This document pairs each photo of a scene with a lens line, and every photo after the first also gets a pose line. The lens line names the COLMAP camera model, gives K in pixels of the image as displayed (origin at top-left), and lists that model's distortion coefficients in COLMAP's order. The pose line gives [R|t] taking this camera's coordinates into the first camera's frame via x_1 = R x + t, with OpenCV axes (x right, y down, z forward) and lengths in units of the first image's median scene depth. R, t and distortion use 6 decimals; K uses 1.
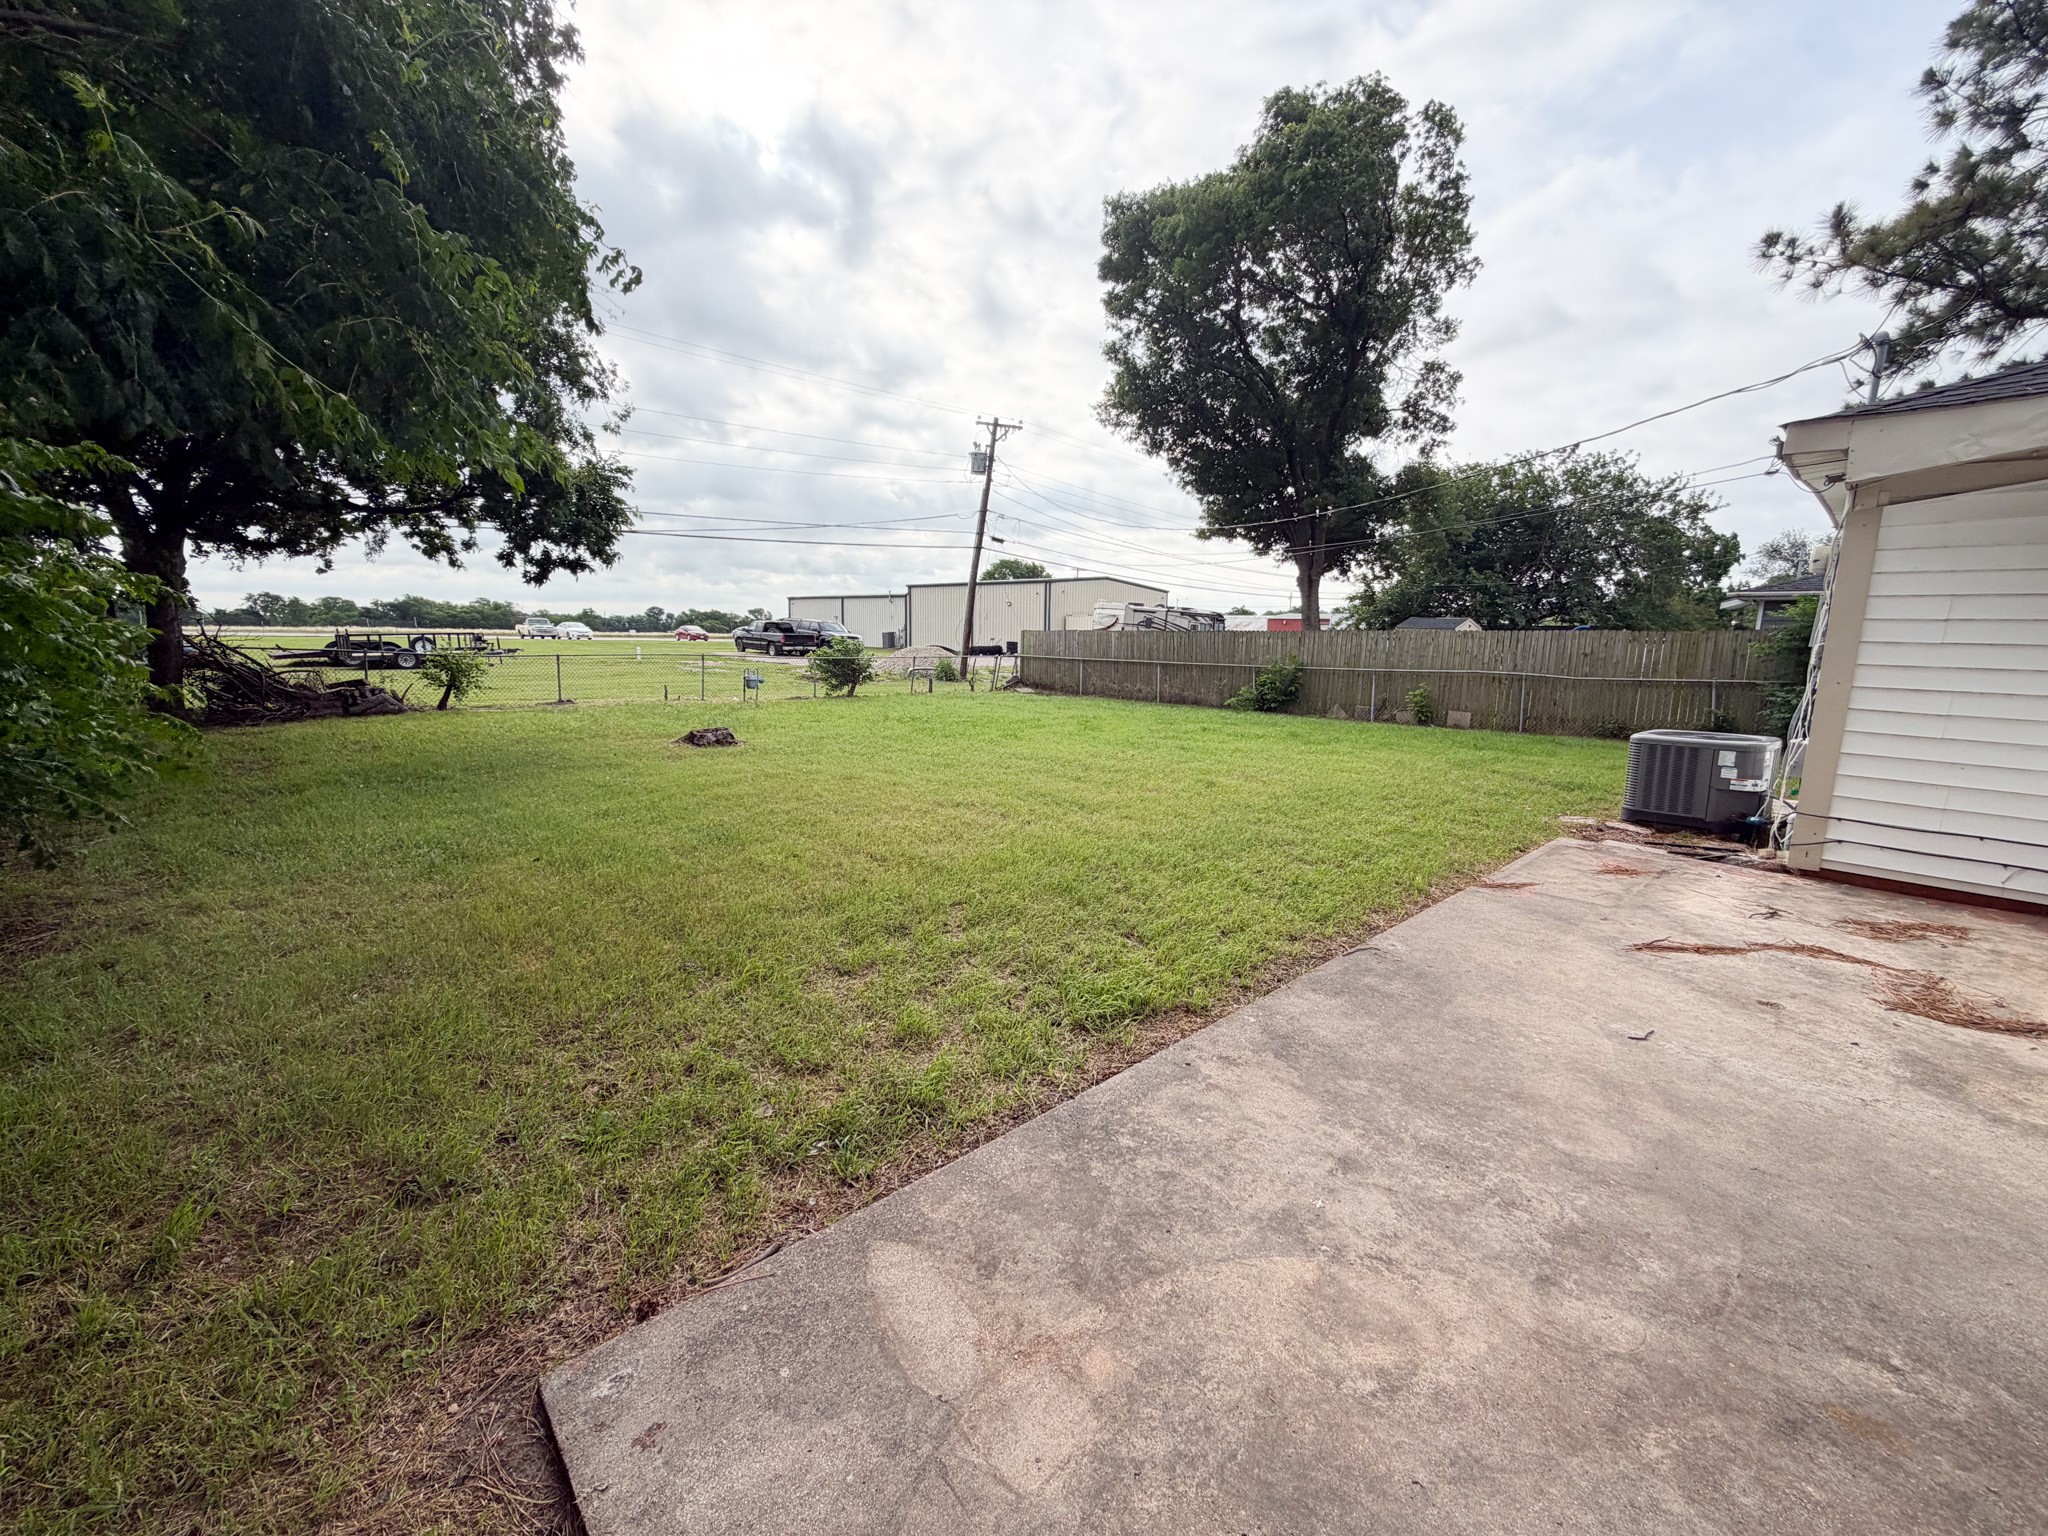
lens RADIAL K [[825.5, 0, 1018.7], [0, 825.5, 765.2], [0, 0, 1]] dist [-0.001298, -0.000237]
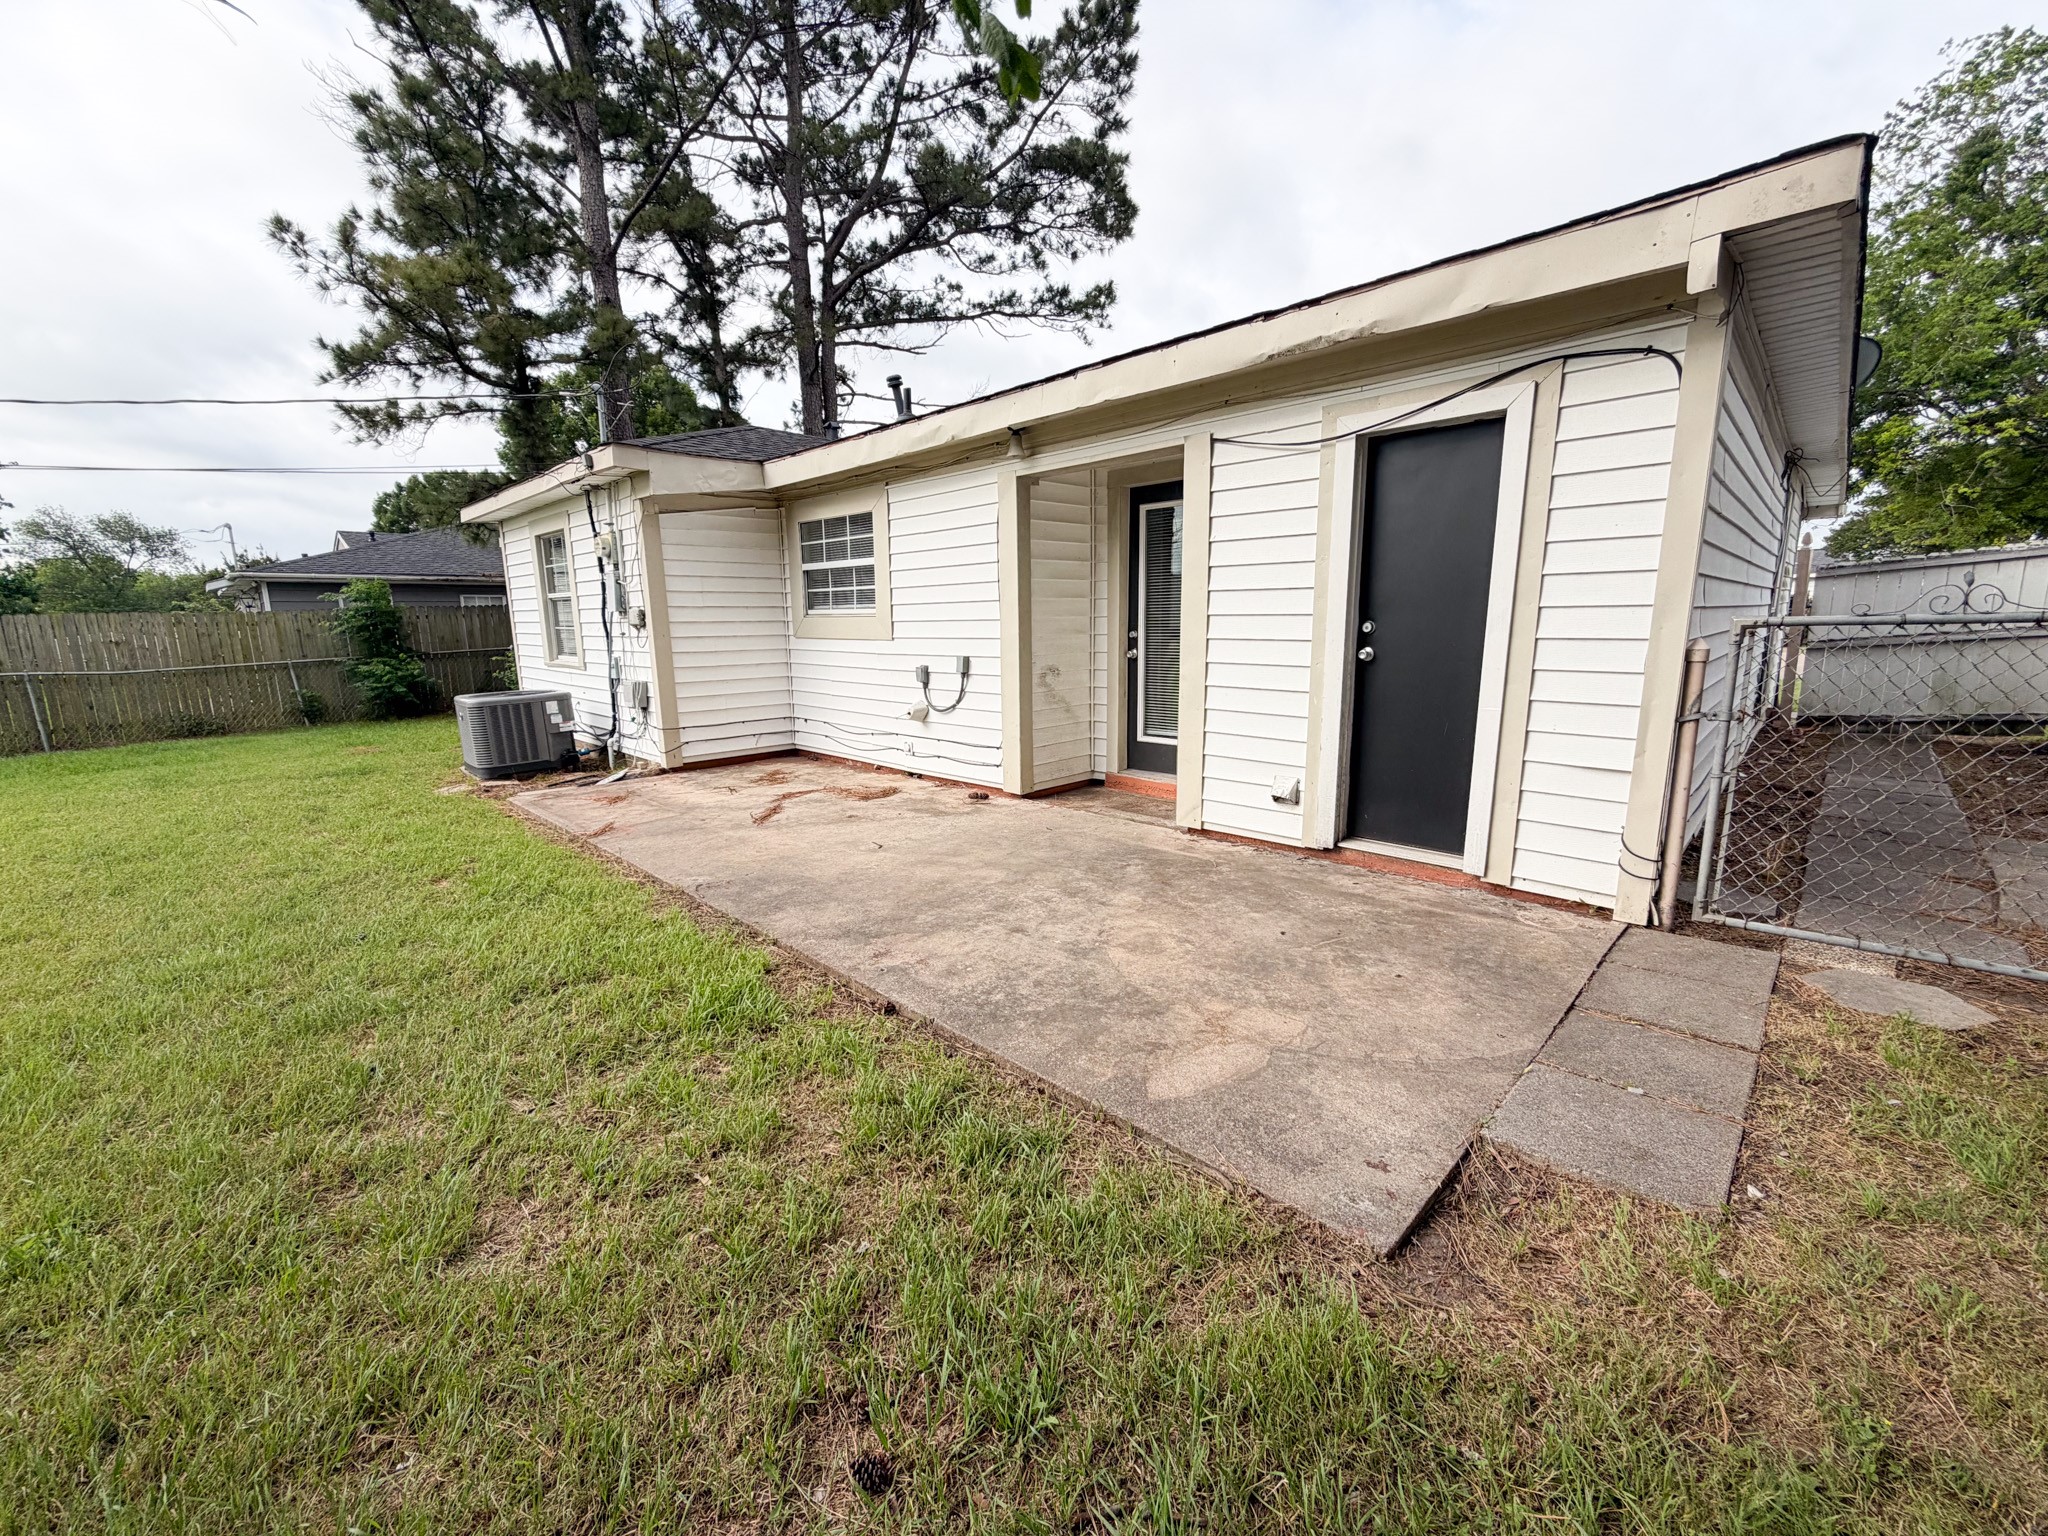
lens RADIAL K [[825.5, 0, 1018.7], [0, 825.5, 765.2], [0, 0, 1]] dist [-0.001298, -0.000237]
pose [[-0.055647, -0.191812, 0.979853, -1.094438], [0.179422, 0.963477, 0.198796, -0.124134], [-0.982197, 0.186870, -0.019199, 1.009735]]
